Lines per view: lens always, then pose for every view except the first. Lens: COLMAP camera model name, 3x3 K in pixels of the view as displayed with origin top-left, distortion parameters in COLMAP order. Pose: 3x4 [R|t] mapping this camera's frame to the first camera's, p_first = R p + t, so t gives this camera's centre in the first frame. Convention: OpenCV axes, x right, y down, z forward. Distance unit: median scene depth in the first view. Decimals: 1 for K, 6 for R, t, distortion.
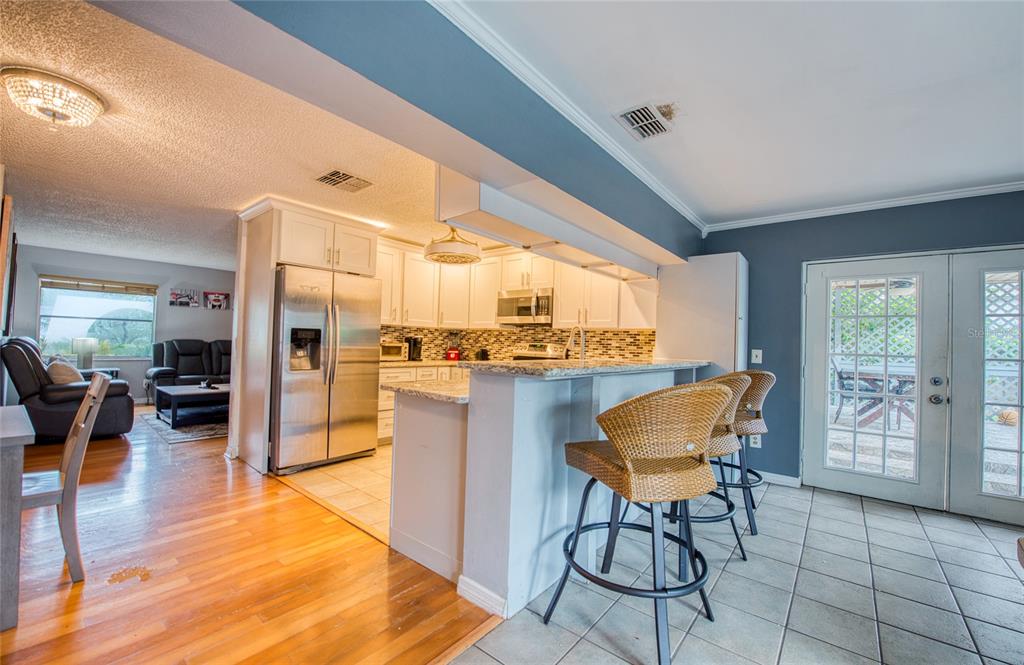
lens RADIAL K [[407.9, 0, 512.0], [0, 407.9, 332.5], [0, 0, 1]] dist [-0.016402, -0.000033]
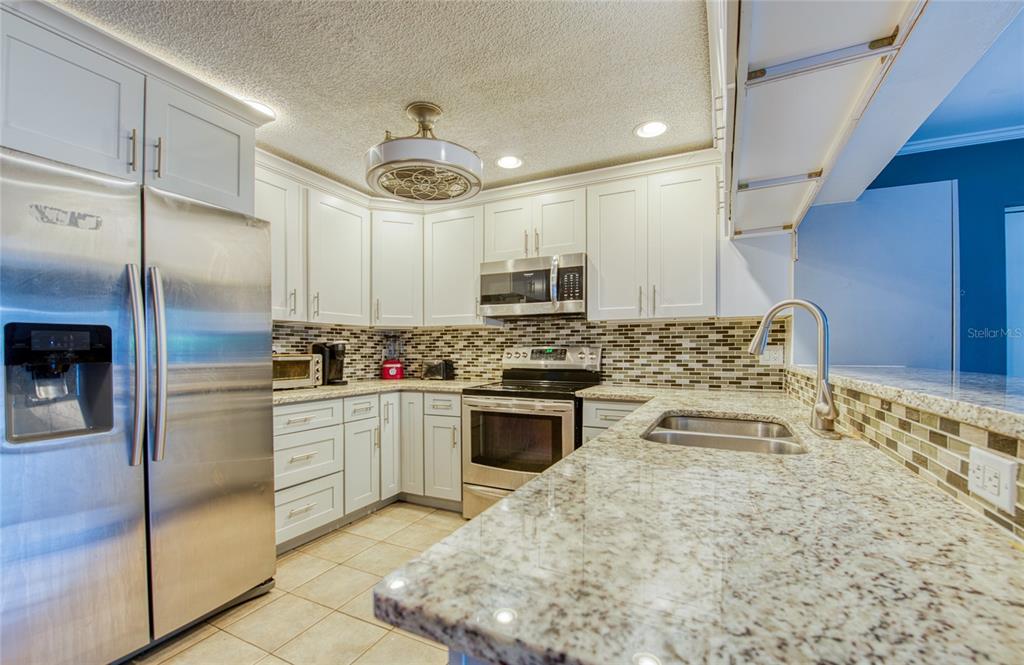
lens RADIAL K [[435.8, 0, 526.4], [0, 435.8, 351.4], [0, 0, 1]] dist [-0.024690, -0.000091]
pose [[0.965305, -0.033535, 0.258961, -0.156894], [0.025076, 0.999041, 0.035900, 0.009255], [-0.259917, -0.028161, 0.965220, 0.409273]]
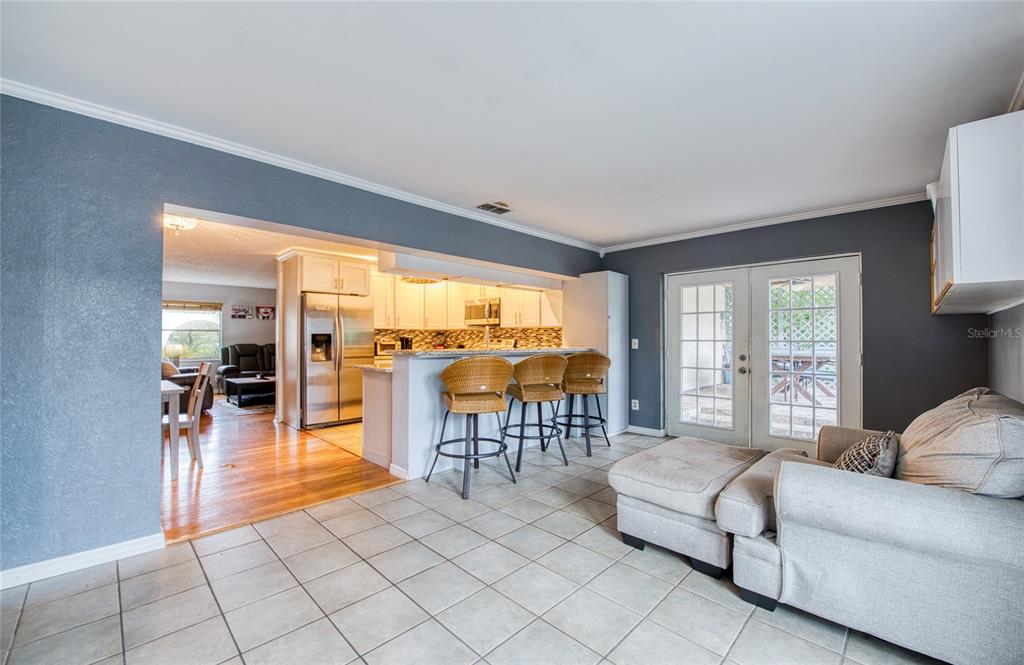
lens RADIAL K [[407.9, 0, 512.0], [0, 407.9, 332.5], [0, 0, 1]] dist [-0.016402, -0.000033]
pose [[0.995530, -0.031133, -0.089169, 0.263871], [0.031819, 0.999474, 0.006278, -0.001108], [0.088927, -0.009087, 0.995997, -0.349854]]
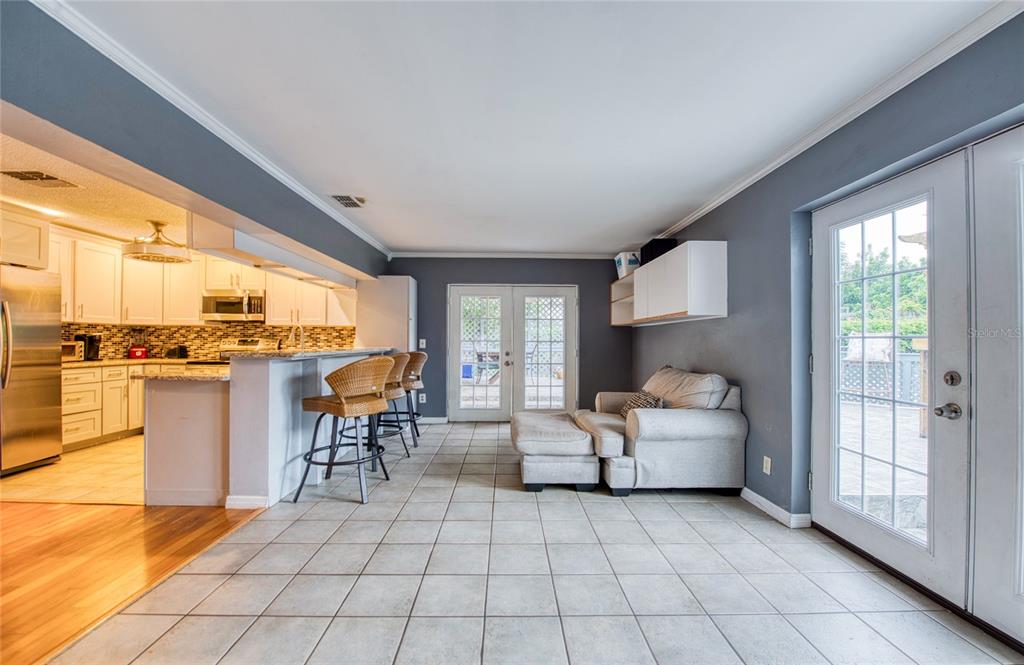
lens RADIAL K [[412.1, 0, 512.1], [0, 412.1, 338.6], [0, 0, 1]] dist [-0.021801, -0.000456]
pose [[0.762148, -0.024280, 0.646948, -0.120233], [0.001509, 0.999360, 0.035728, -0.012415], [-0.647401, -0.026253, 0.761697, -0.337669]]
